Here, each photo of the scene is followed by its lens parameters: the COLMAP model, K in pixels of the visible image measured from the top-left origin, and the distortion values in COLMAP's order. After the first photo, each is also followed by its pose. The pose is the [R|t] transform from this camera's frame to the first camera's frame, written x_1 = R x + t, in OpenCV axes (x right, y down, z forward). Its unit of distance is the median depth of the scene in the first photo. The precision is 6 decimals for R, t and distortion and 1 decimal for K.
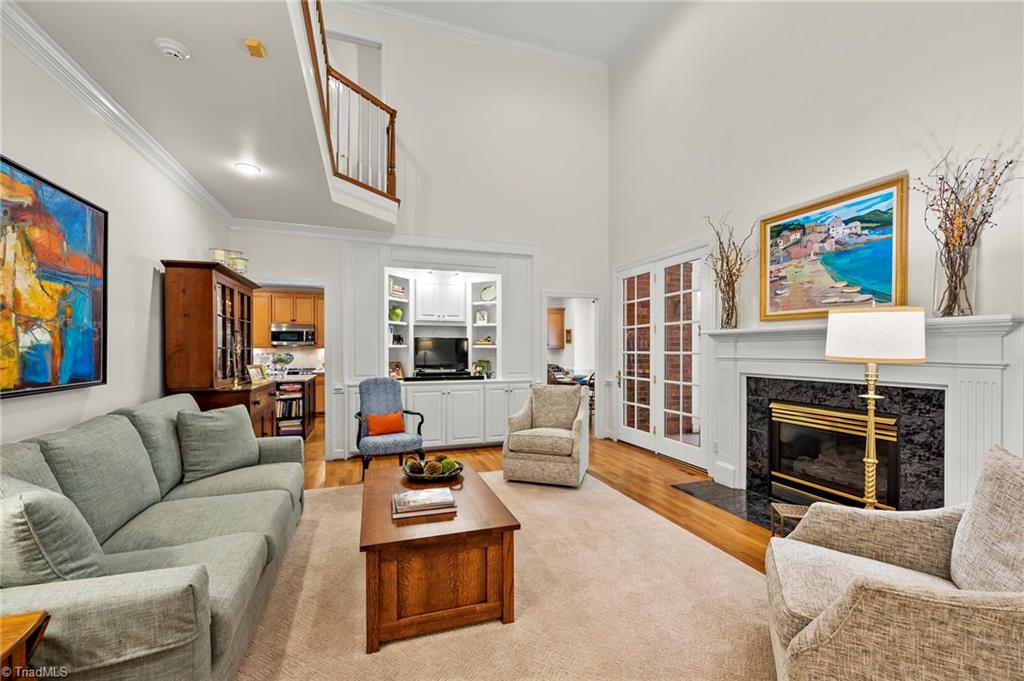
lens RADIAL K [[419.9, 0, 511.8], [0, 419.9, 350.4], [0, 0, 1]] dist [-0.002513, -0.000032]
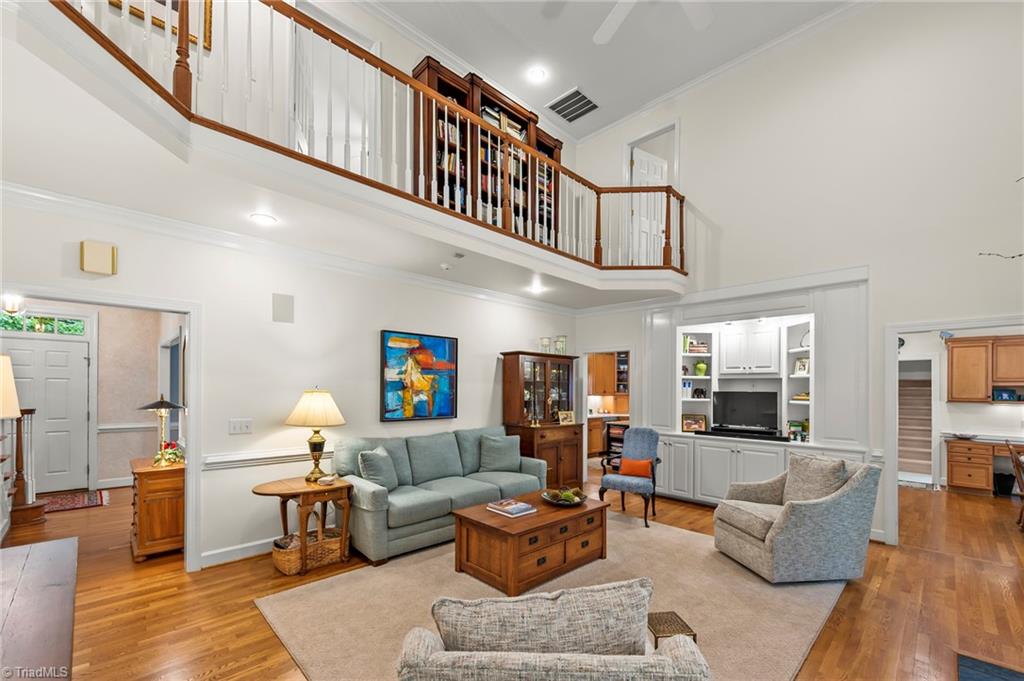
lens RADIAL K [[419.9, 0, 497.6], [0, 419.9, 386.4], [0, 0, 1]] dist [-0.002513, -0.000032]
pose [[0.418304, -0.003767, -0.908299, 0.476826], [-0.011535, 0.999889, -0.009460, -0.028265], [0.908234, 0.014434, 0.418214, 0.124394]]
